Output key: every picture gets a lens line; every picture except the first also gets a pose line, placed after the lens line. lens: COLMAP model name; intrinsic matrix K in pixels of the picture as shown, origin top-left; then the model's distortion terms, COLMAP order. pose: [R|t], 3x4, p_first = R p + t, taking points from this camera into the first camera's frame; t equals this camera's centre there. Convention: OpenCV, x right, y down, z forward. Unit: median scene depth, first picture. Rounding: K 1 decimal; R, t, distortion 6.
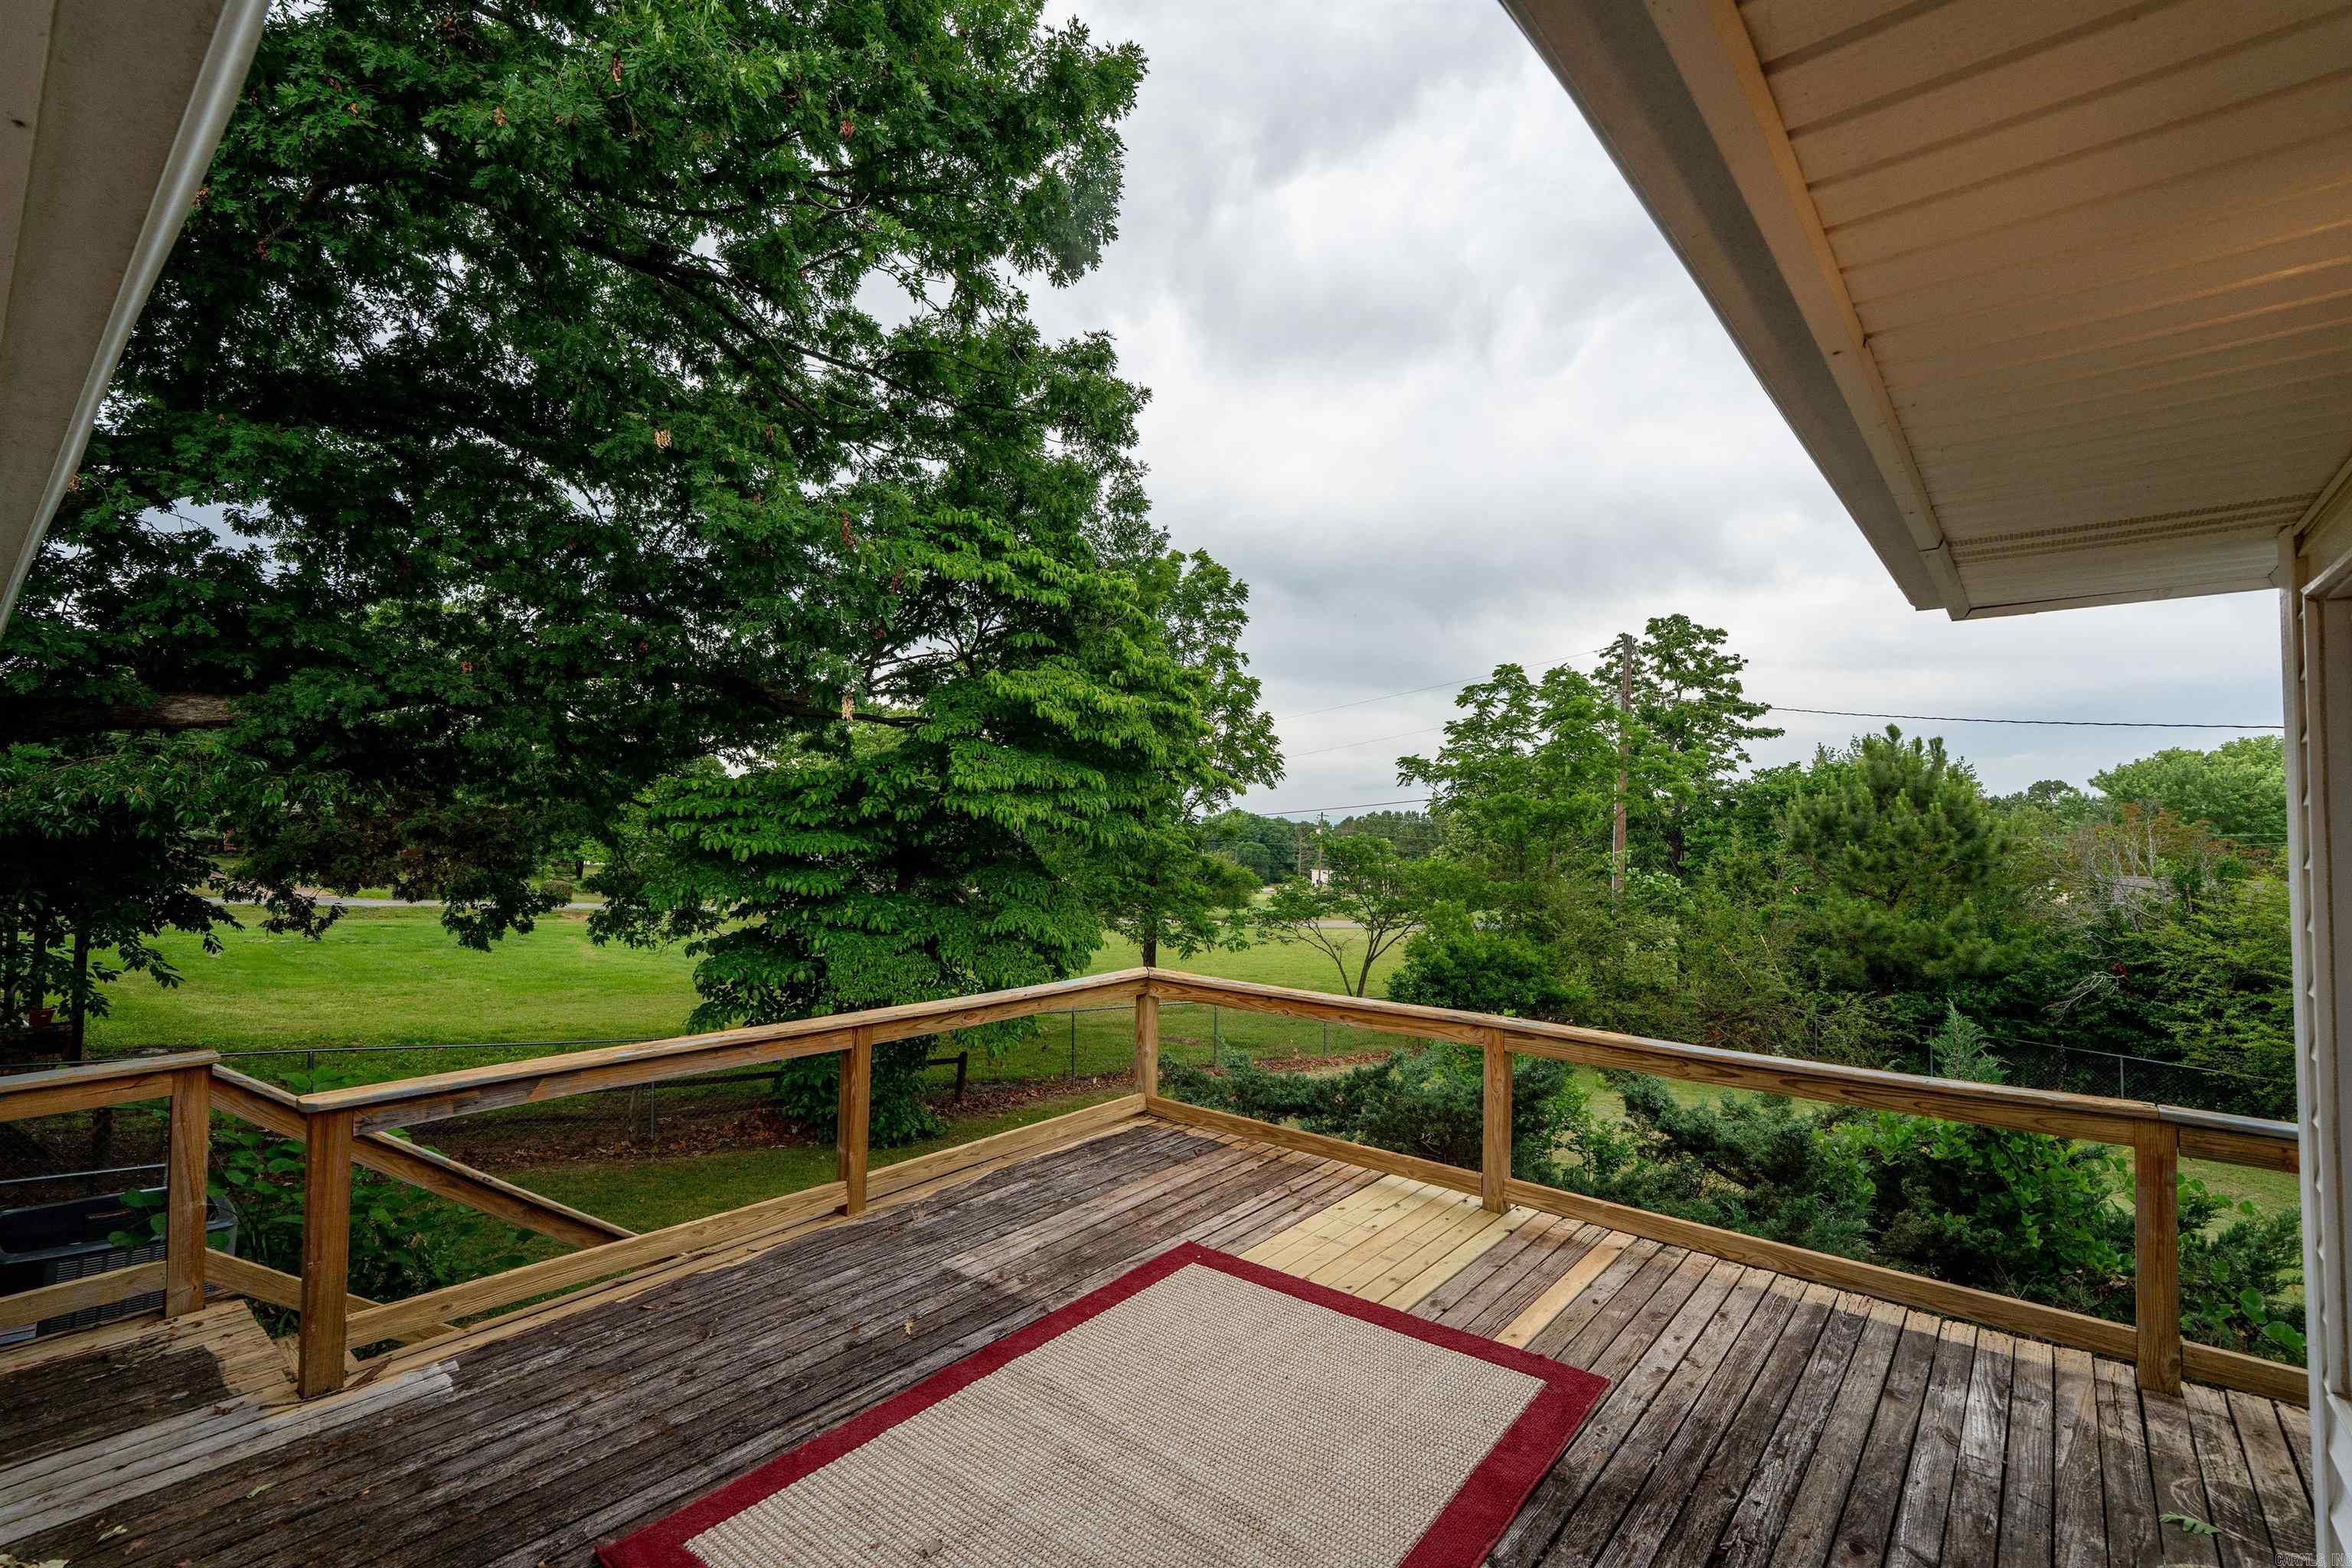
lens RADIAL K [[1053.6, 0, 1173.1], [0, 1053.6, 781.6], [0, 0, 1]] dist [-0.007523, 0.002966]
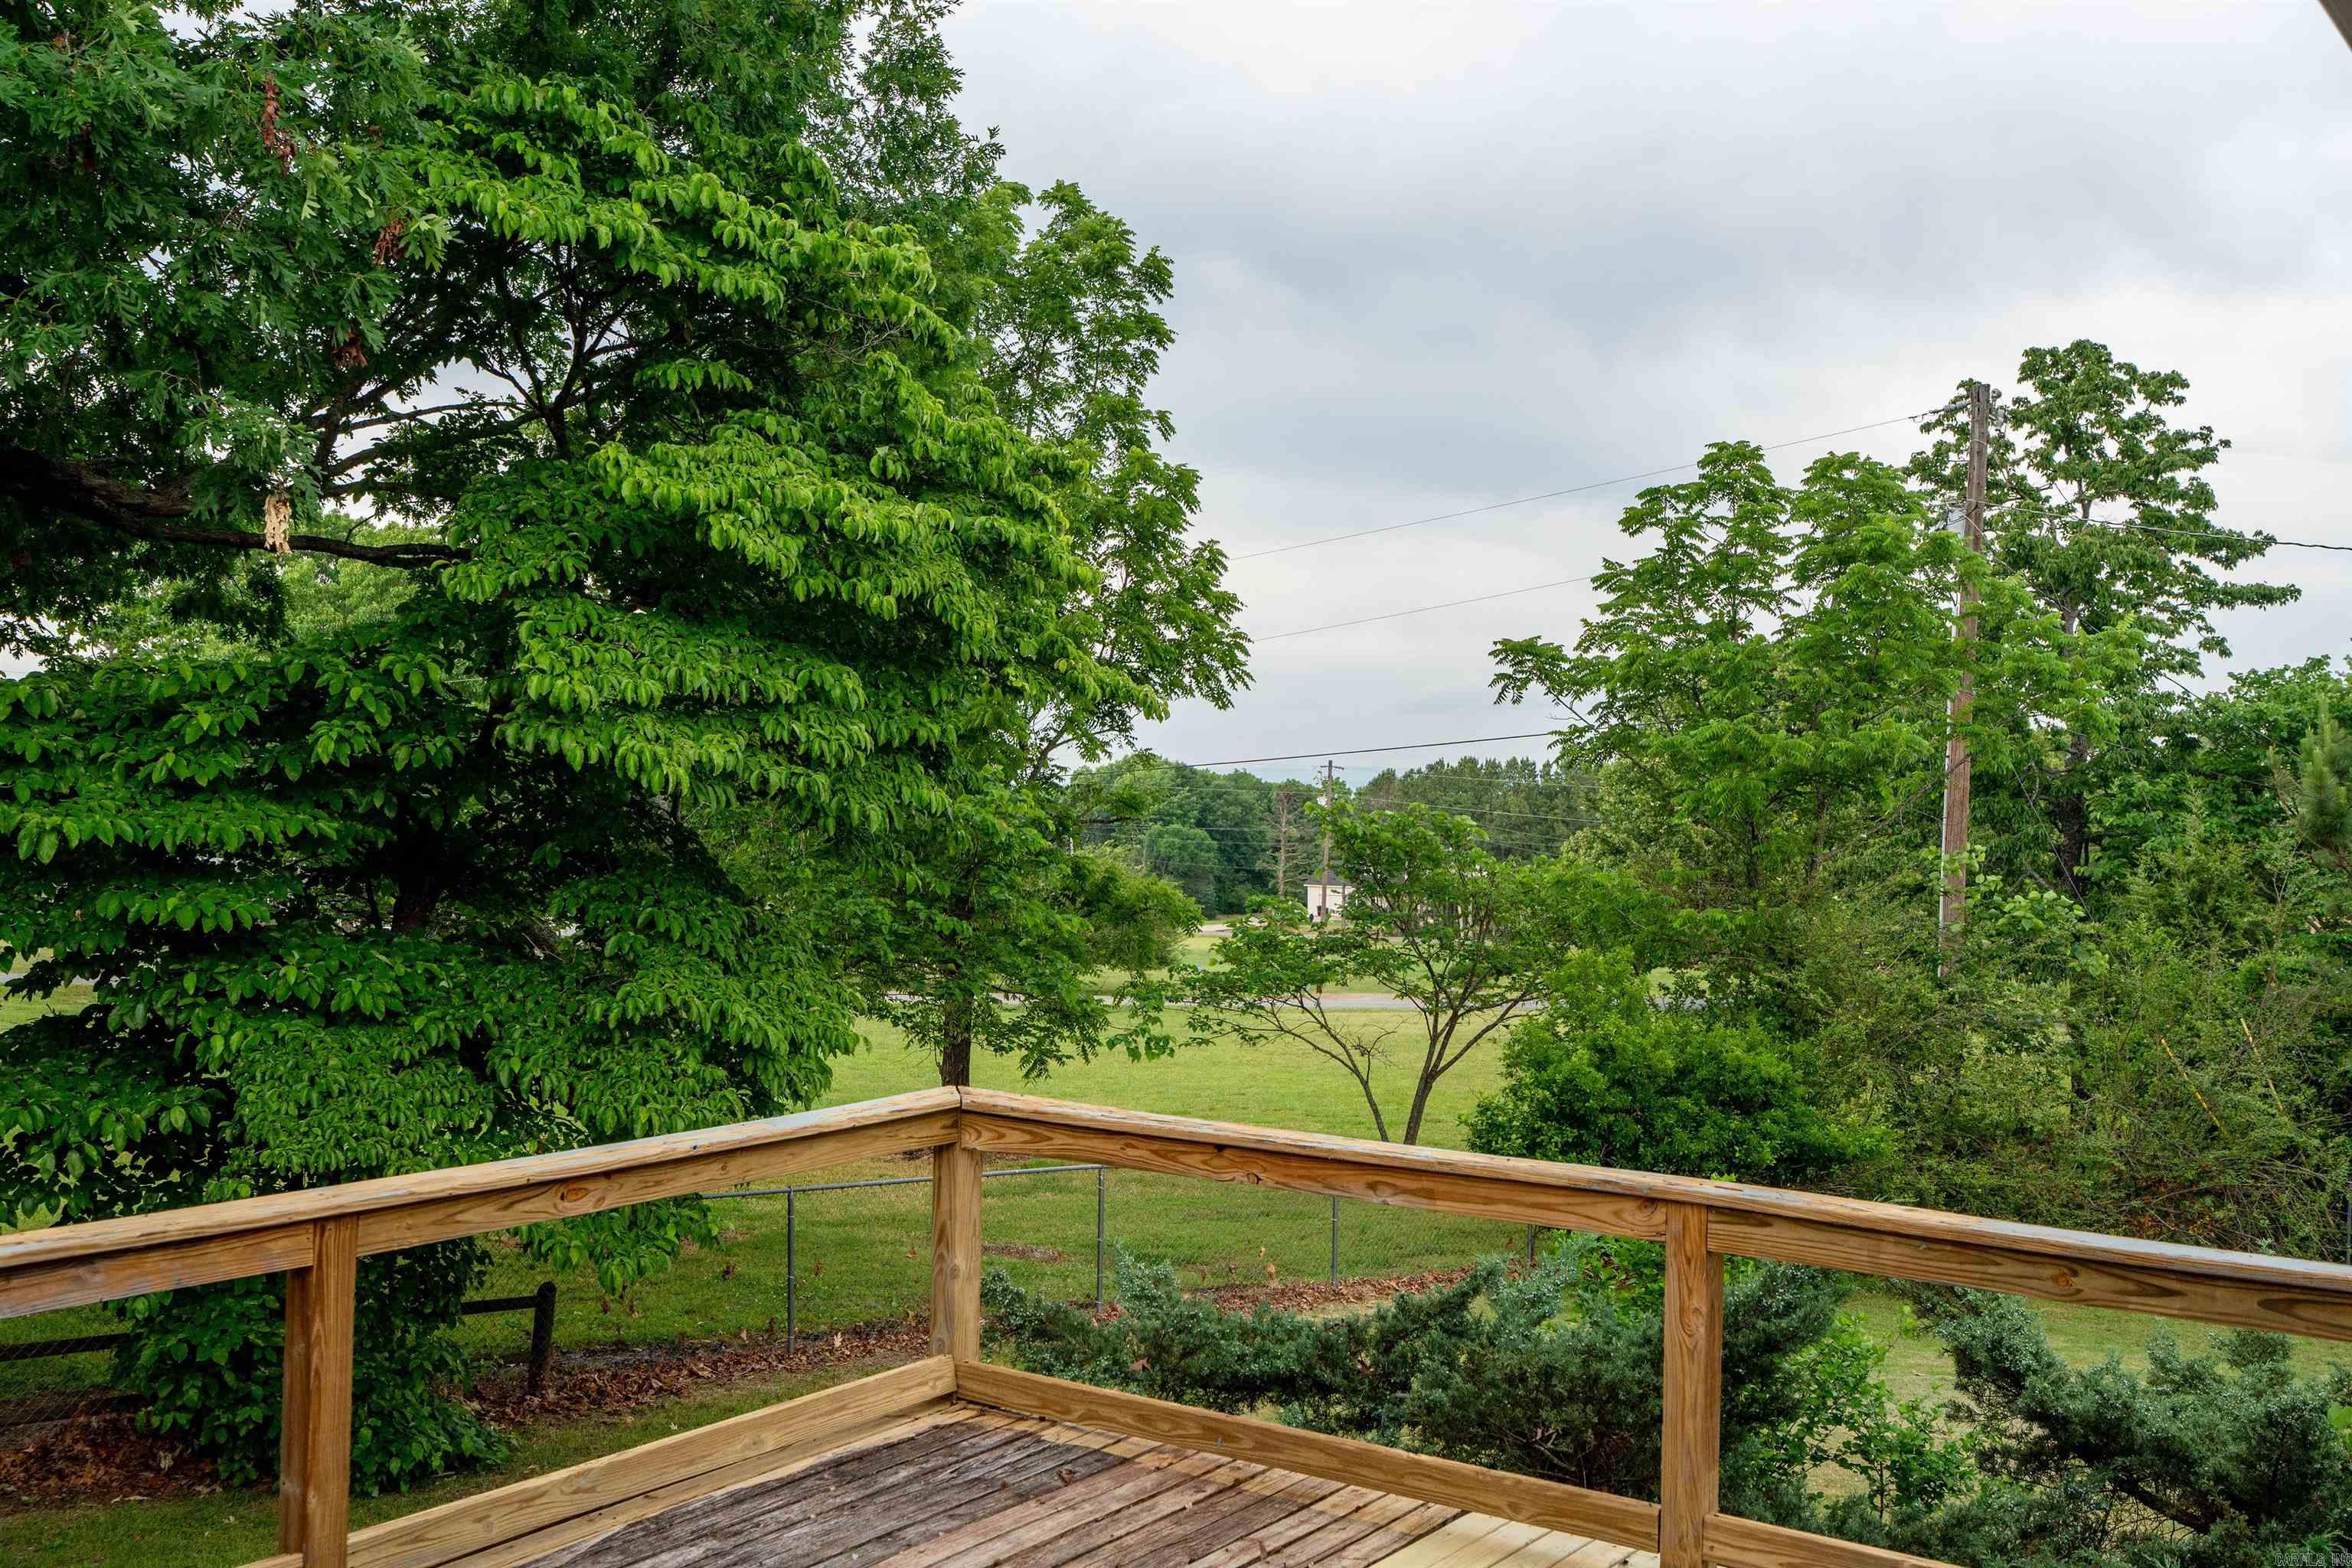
lens RADIAL K [[2301.6, 0, 1175.2], [0, 2301.6, 780.1], [0, 0, 1]] dist [0.004846, 0.000000]
pose [[0.997317, 0.001434, 0.073185, -0.000898], [-0.004182, 0.999291, 0.037410, 0.000677], [-0.073080, -0.037616, 0.996616, -0.003972]]
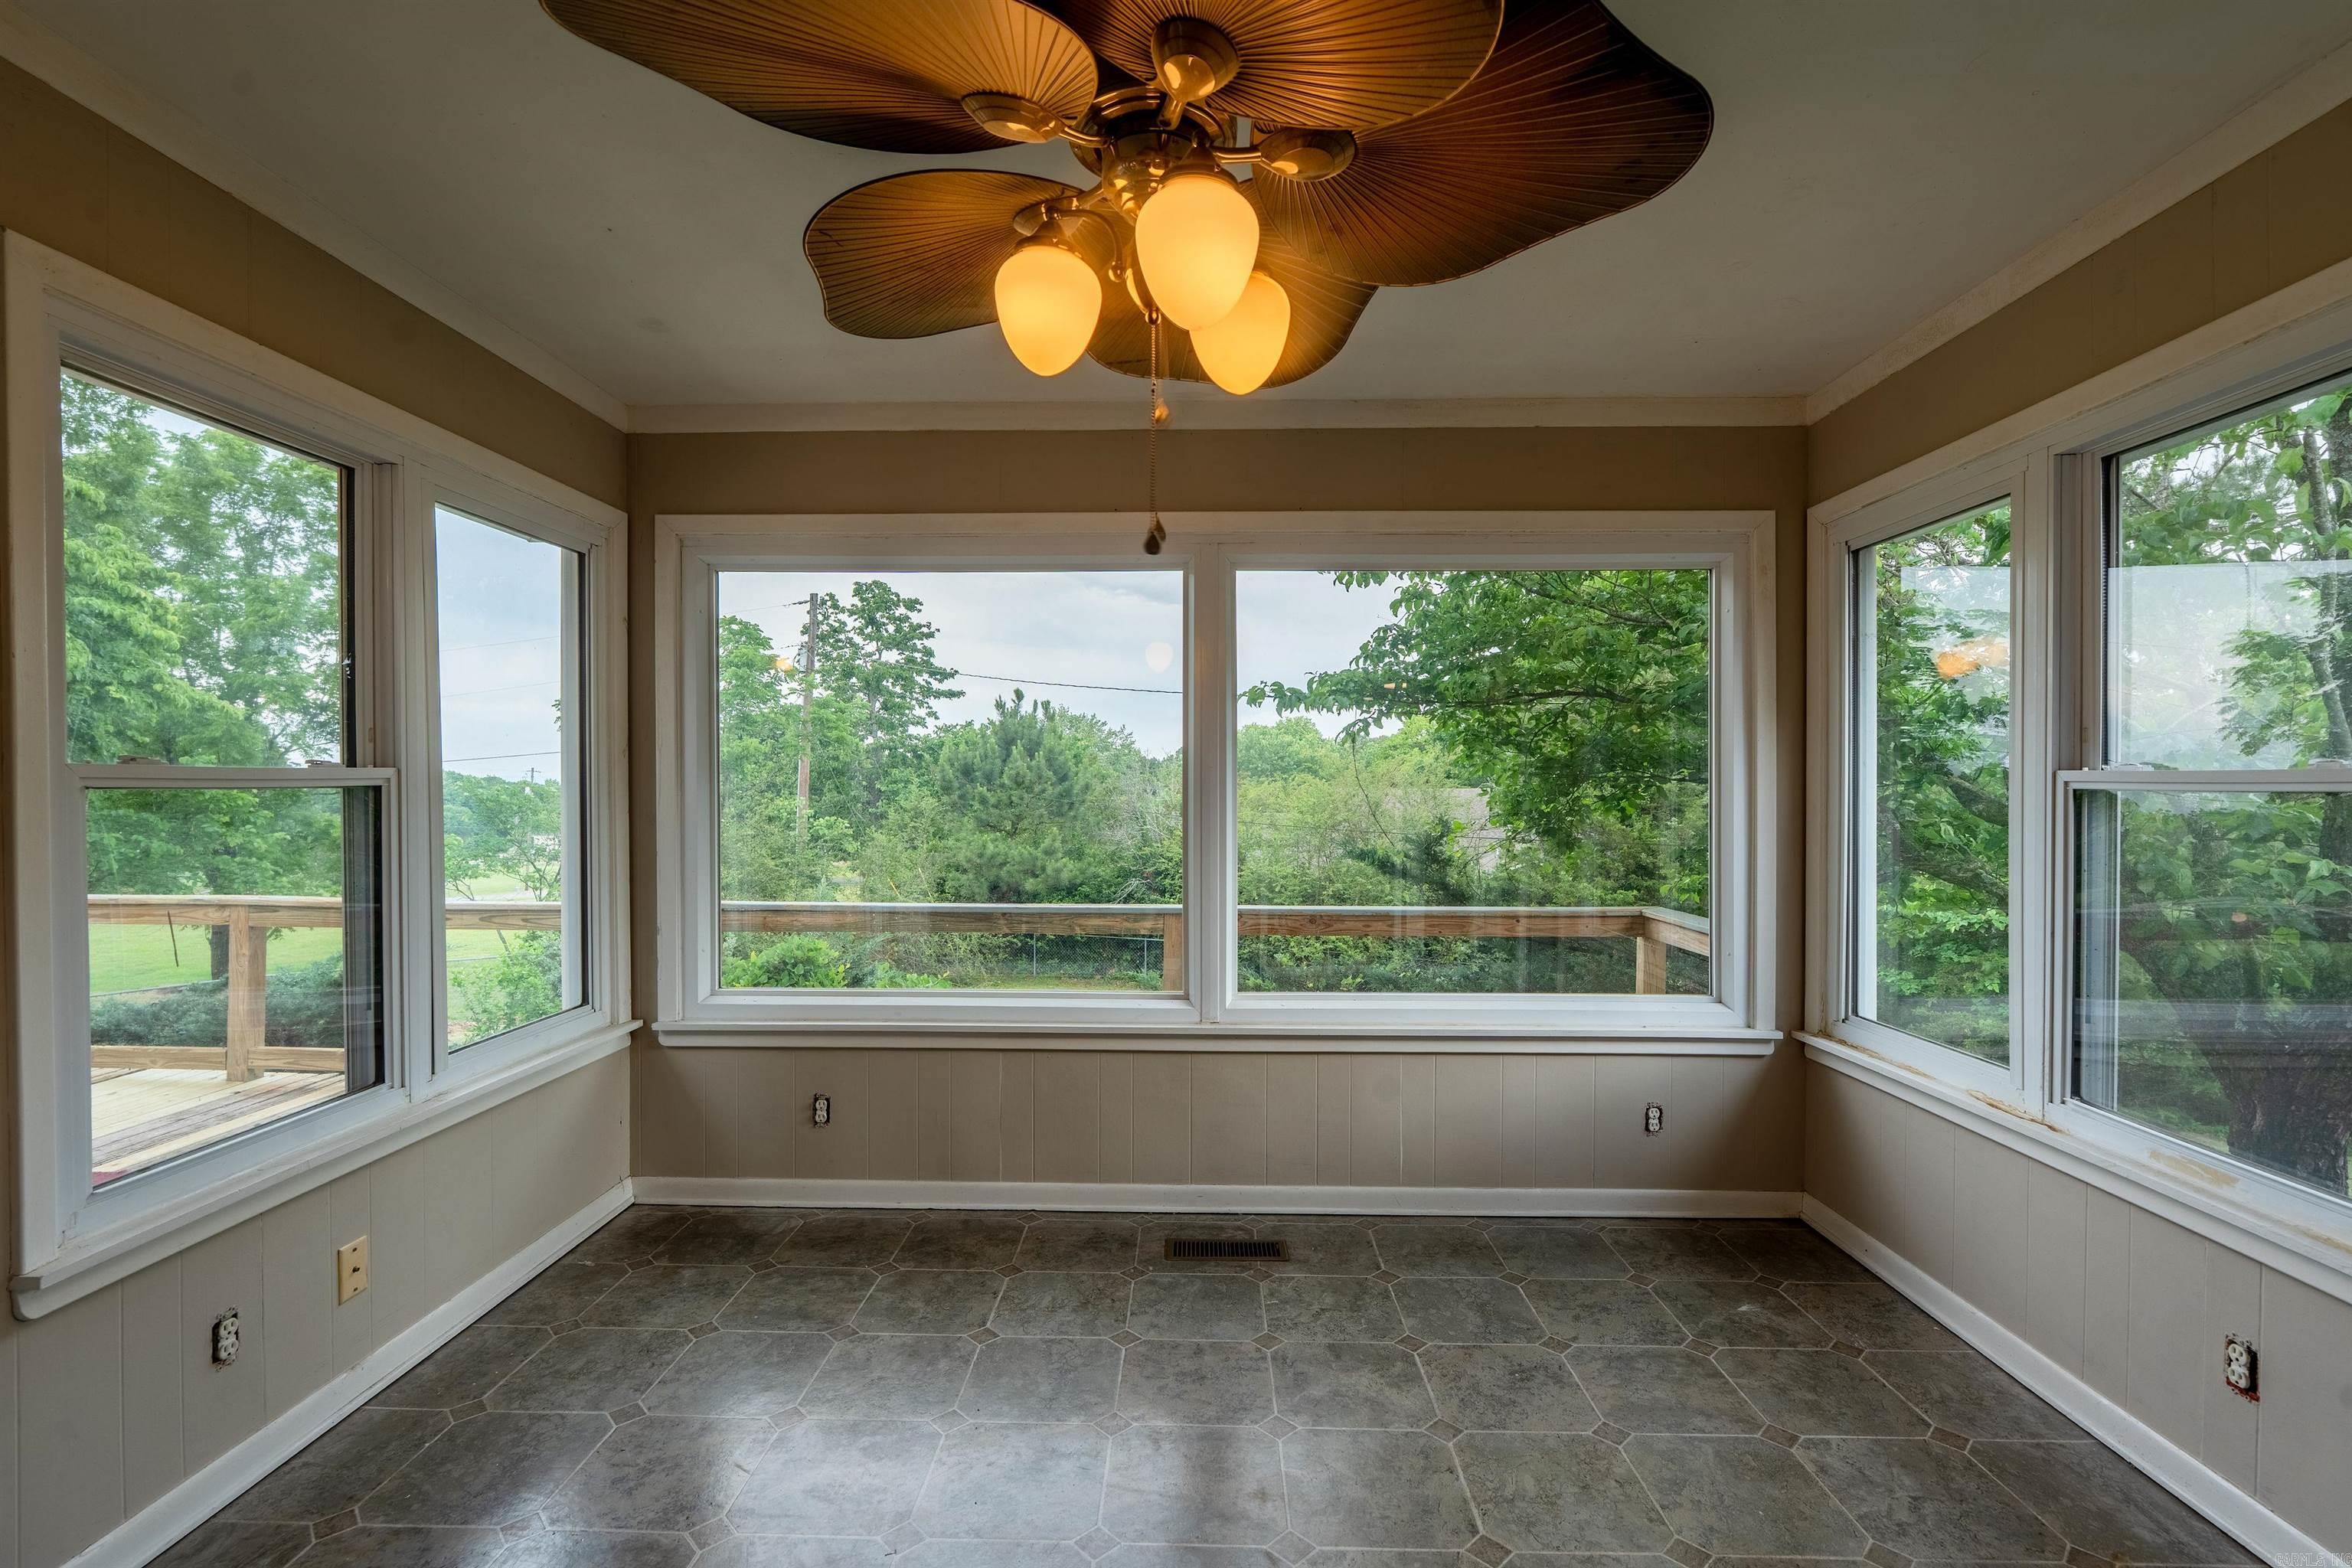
lens RADIAL K [[1053.6, 0, 1183.9], [0, 1053.6, 775.7], [0, 0, 1]] dist [-0.007523, 0.002966]
pose [[0.779341, -0.000899, 0.626599, 0.075976], [-0.019535, 0.999478, 0.025732, 0.012174], [-0.626295, -0.032295, 0.778917, -0.076403]]
